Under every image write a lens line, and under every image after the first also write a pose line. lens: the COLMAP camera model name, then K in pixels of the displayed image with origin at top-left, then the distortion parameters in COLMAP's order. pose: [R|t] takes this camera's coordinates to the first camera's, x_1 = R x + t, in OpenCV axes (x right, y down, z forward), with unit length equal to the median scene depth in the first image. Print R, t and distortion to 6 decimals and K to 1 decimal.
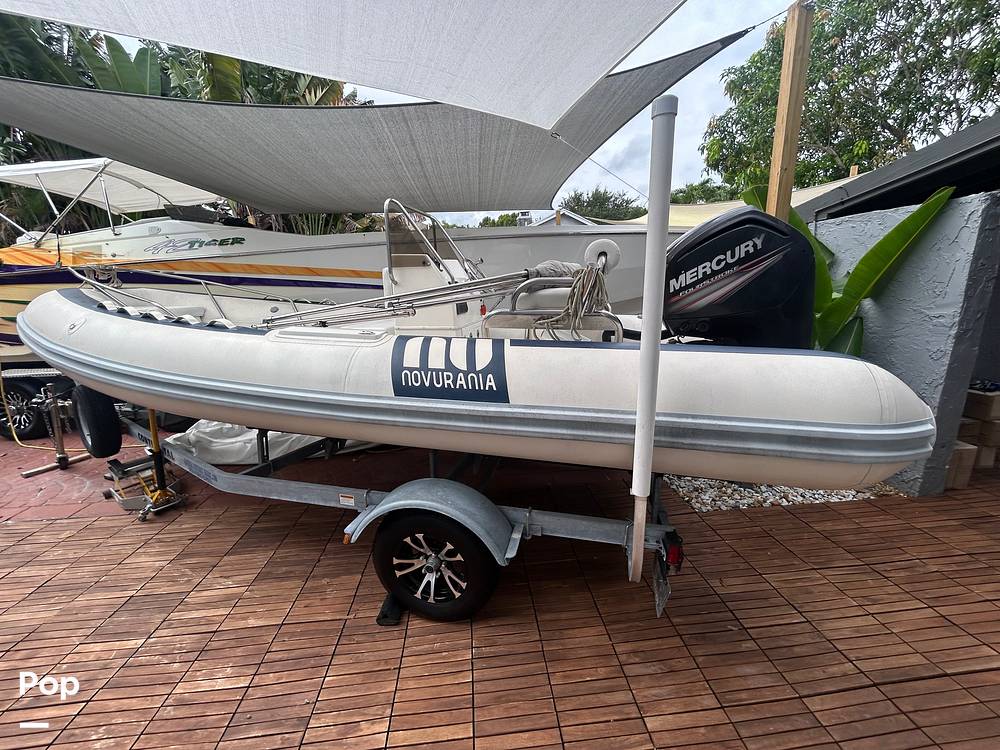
lens RADIAL K [[403.7, 0, 498.3], [0, 403.7, 376.0], [0, 0, 1]] dist [0.000836, -0.000013]
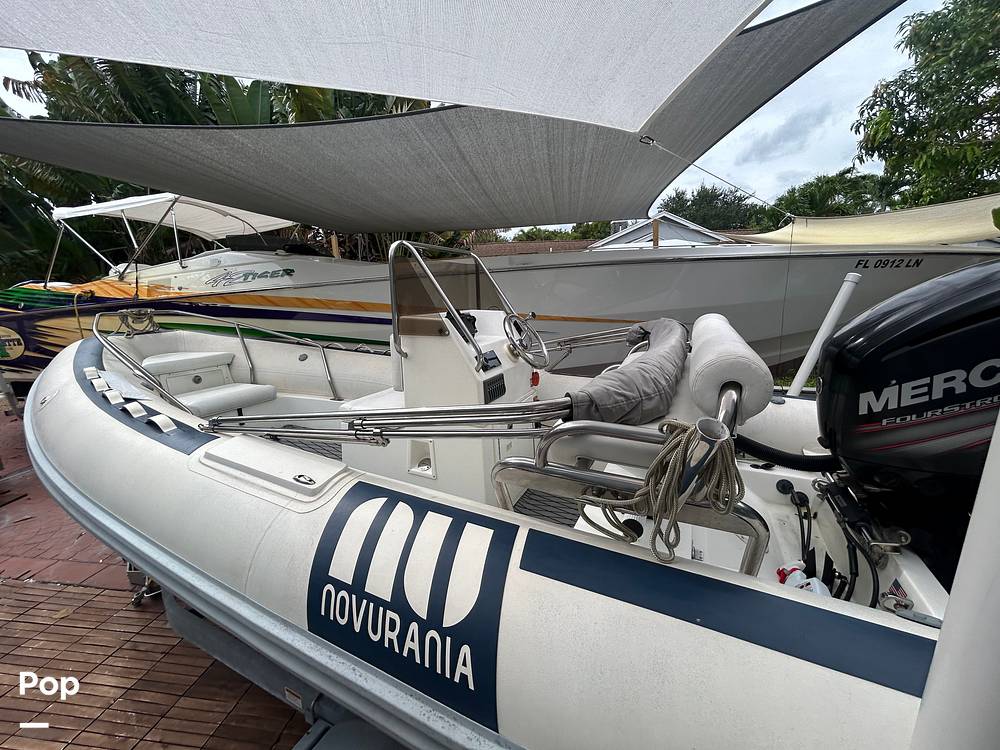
lens RADIAL K [[403.7, 0, 495.8], [0, 403.7, 379.8], [0, 0, 1]] dist [0.000836, -0.000013]
pose [[0.975910, 0.048740, -0.212660, 0.061113], [-0.048725, 0.998798, 0.005318, -0.196841], [0.212663, 0.005172, 0.977112, 0.323832]]
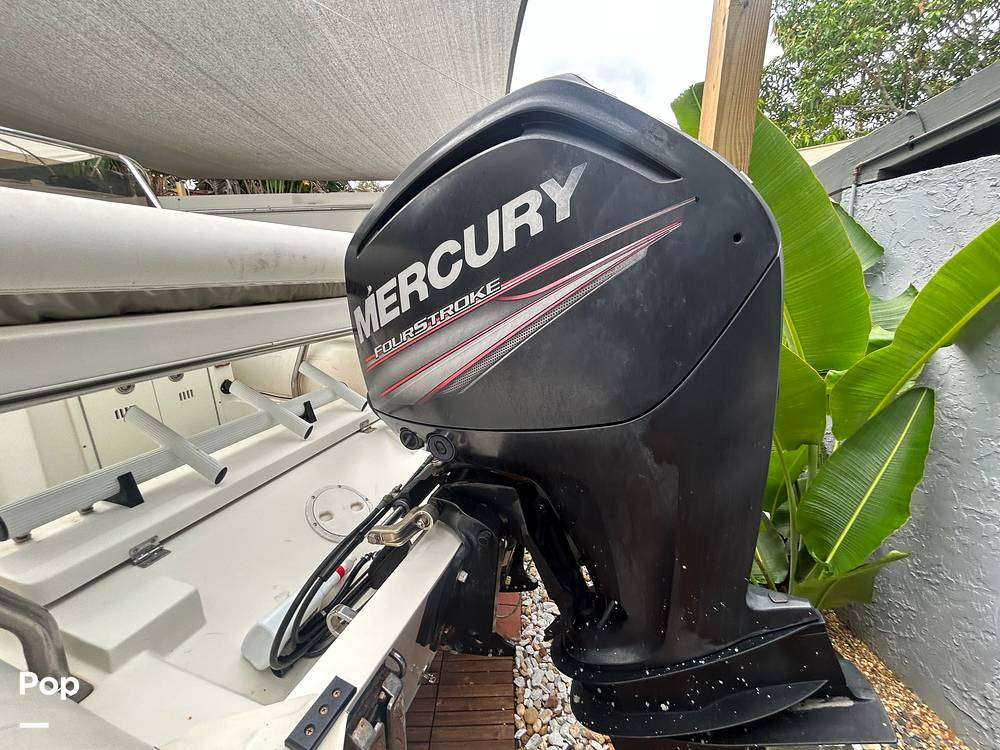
lens RADIAL K [[403.7, 0, 502.2], [0, 403.7, 375.9], [0, 0, 1]] dist [0.000836, -0.000013]
pose [[0.995769, 0.054251, -0.074167, 0.489877], [-0.051519, 0.997939, 0.038262, -0.168590], [0.076090, -0.034279, 0.996512, 0.556163]]
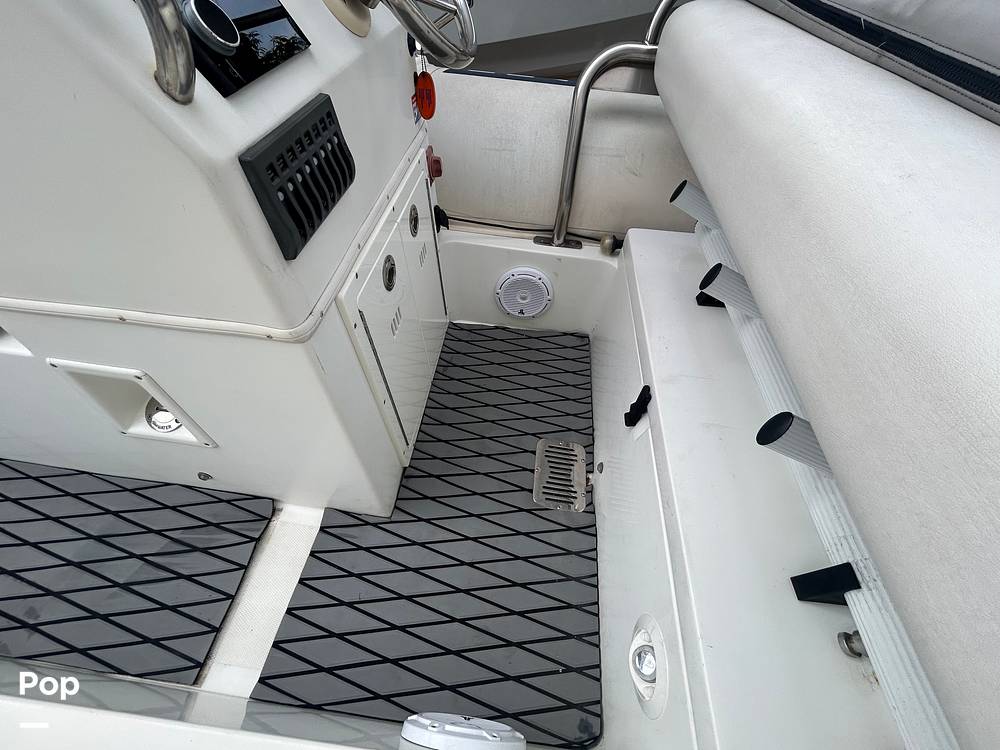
lens RADIAL K [[403.7, 0, 501.3], [0, 403.7, 374.8], [0, 0, 1]] dist [0.000836, -0.000013]
pose [[0.990495, -0.053941, 0.126530, -0.036435], [-0.033382, 0.798128, 0.601563, -0.216169], [-0.133436, -0.600069, 0.788741, 0.819610]]
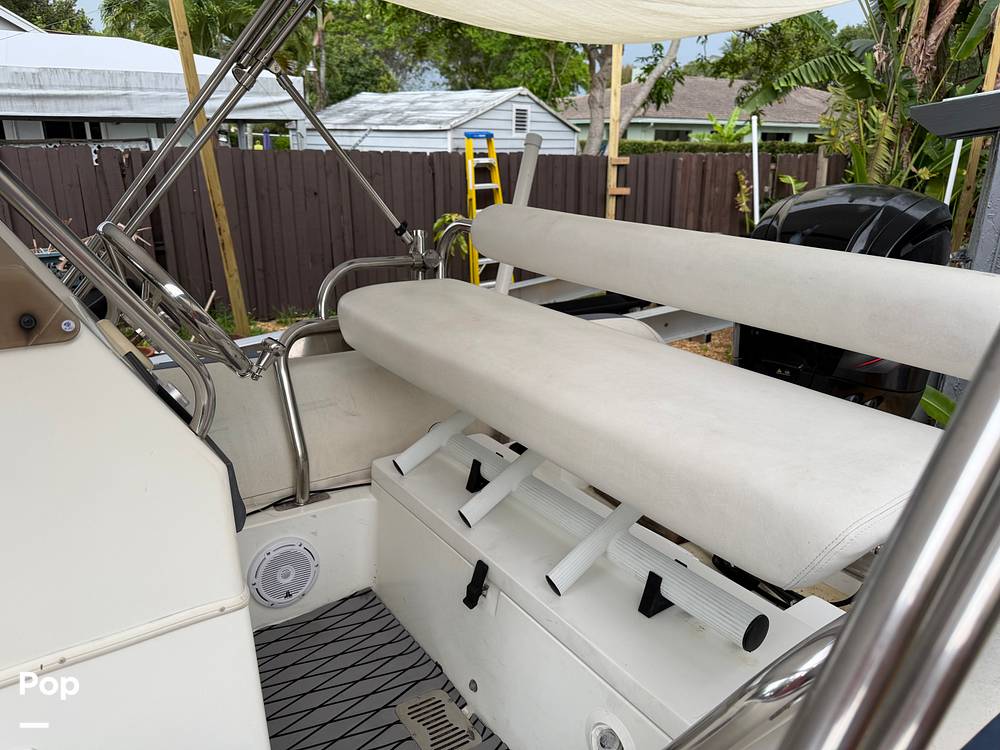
lens RADIAL K [[702.7, 0, 501.5], [0, 702.7, 366.5], [0, 0, 1]] dist [0.032374, -0.017144]
pose [[0.651143, -0.185684, 0.735890, -0.266295], [0.122377, 0.982609, 0.139654, -0.270233], [-0.749024, -0.000879, 0.662543, 0.644239]]
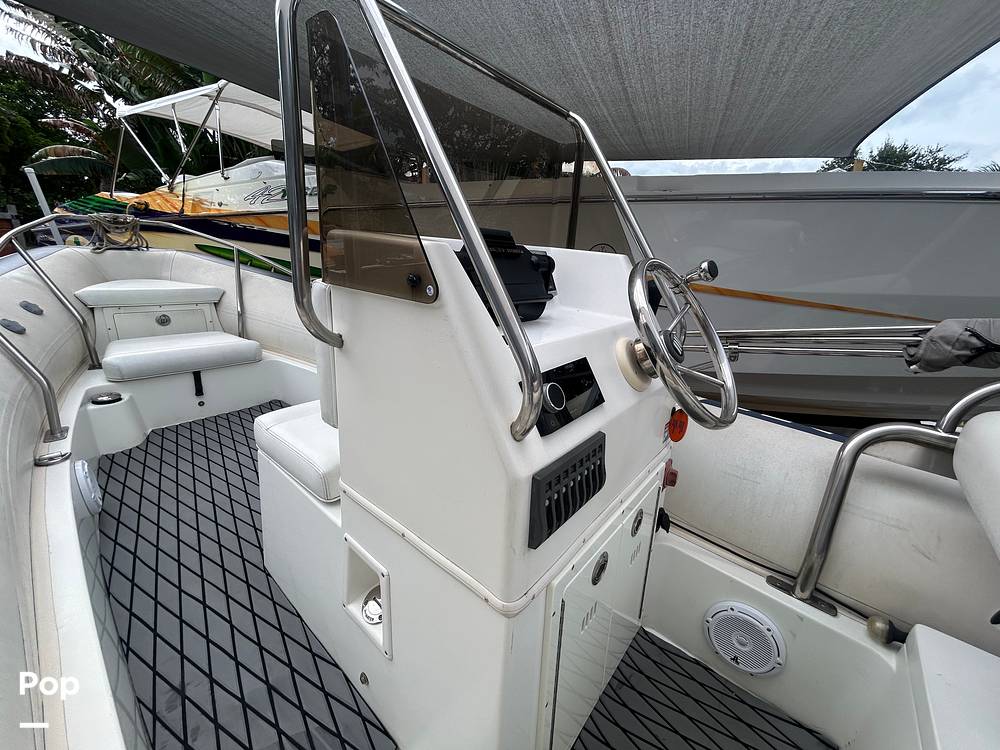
lens RADIAL K [[403.7, 0, 501.1], [0, 403.7, 374.2], [0, 0, 1]] dist [0.000836, -0.000013]
pose [[0.893306, 0.207965, -0.398441, -0.050627], [-0.178873, 0.977780, 0.109317, -0.255988], [0.412322, -0.026384, 0.910656, 0.803094]]
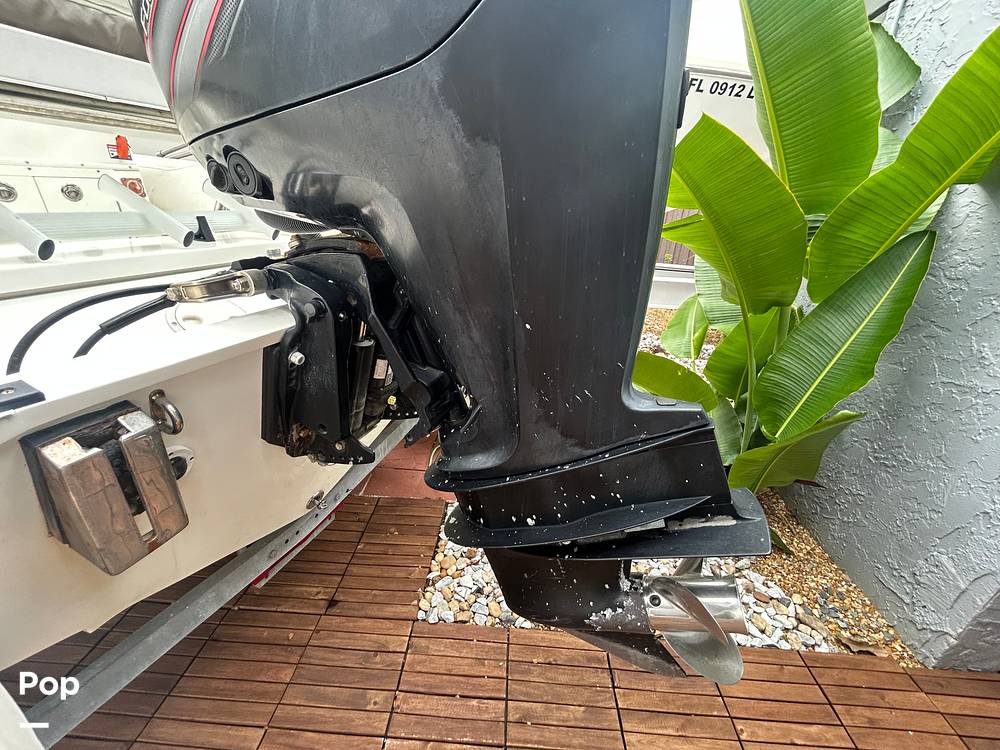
lens RADIAL K [[403.7, 0, 500.8], [0, 403.7, 374.7], [0, 0, 1]] dist [0.000836, -0.000013]
pose [[0.987909, 0.126421, -0.089738, 0.602515], [-0.105221, 0.971855, 0.210775, -0.058852], [0.113858, -0.198785, 0.973407, 0.615605]]
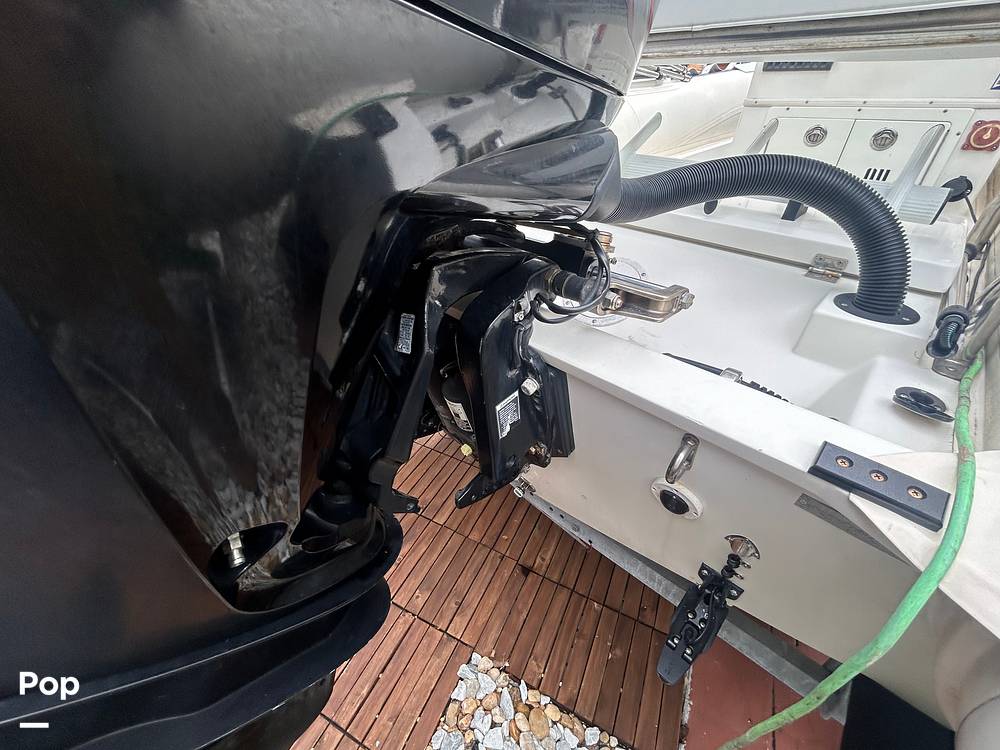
lens RADIAL K [[403.7, 0, 503.2], [0, 403.7, 376.3], [0, 0, 1]] dist [0.000836, -0.000013]
pose [[-0.520757, 0.511608, -0.683425, 0.623913], [-0.171012, 0.721799, 0.670642, -0.167077], [0.836401, 0.466116, -0.288391, 1.026381]]
